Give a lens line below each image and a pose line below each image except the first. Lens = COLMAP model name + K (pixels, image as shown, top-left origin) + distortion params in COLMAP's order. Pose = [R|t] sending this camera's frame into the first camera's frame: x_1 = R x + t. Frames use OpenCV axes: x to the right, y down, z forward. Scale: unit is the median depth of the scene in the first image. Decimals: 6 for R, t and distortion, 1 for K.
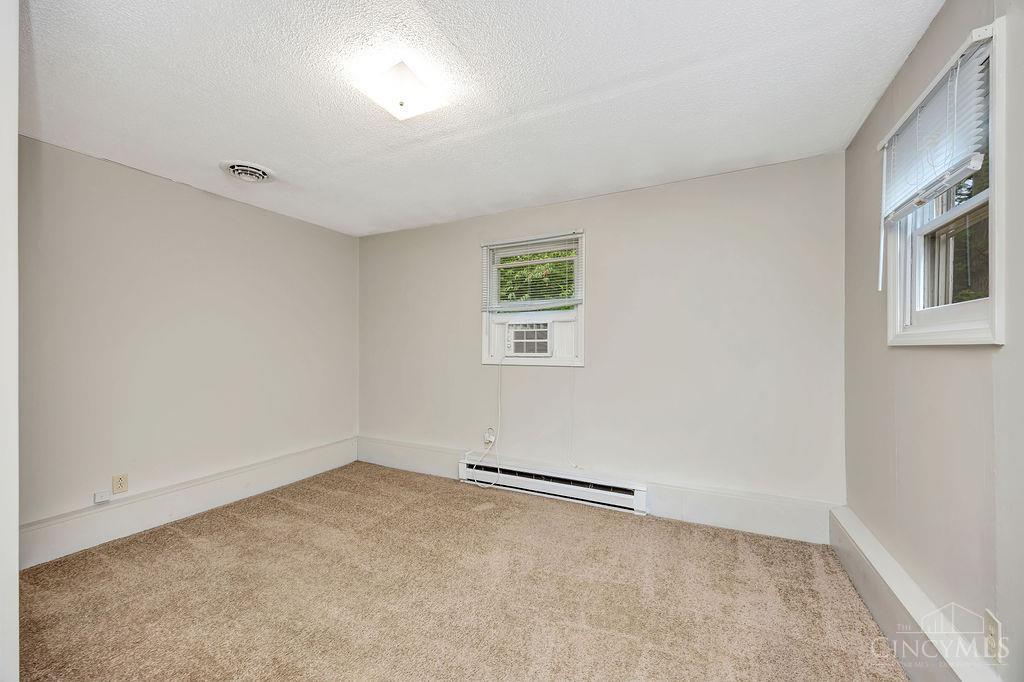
lens RADIAL K [[393.7, 0, 510.5], [0, 393.7, 342.4], [0, 0, 1]] dist [0.000045, -0.000242]
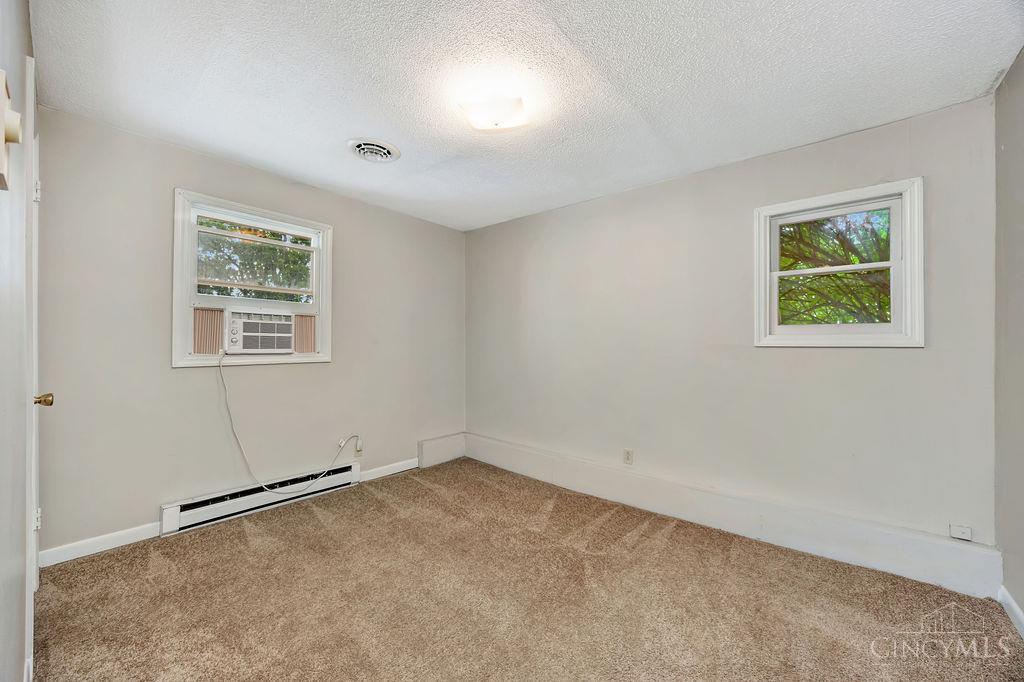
lens RADIAL K [[393.7, 0, 510.5], [0, 393.7, 342.4], [0, 0, 1]] dist [0.000045, -0.000242]
pose [[0.248200, -0.000892, 0.968708, -0.654046], [-0.038474, 0.999201, 0.010778, -0.016761], [-0.967944, -0.039945, 0.247968, 0.265147]]
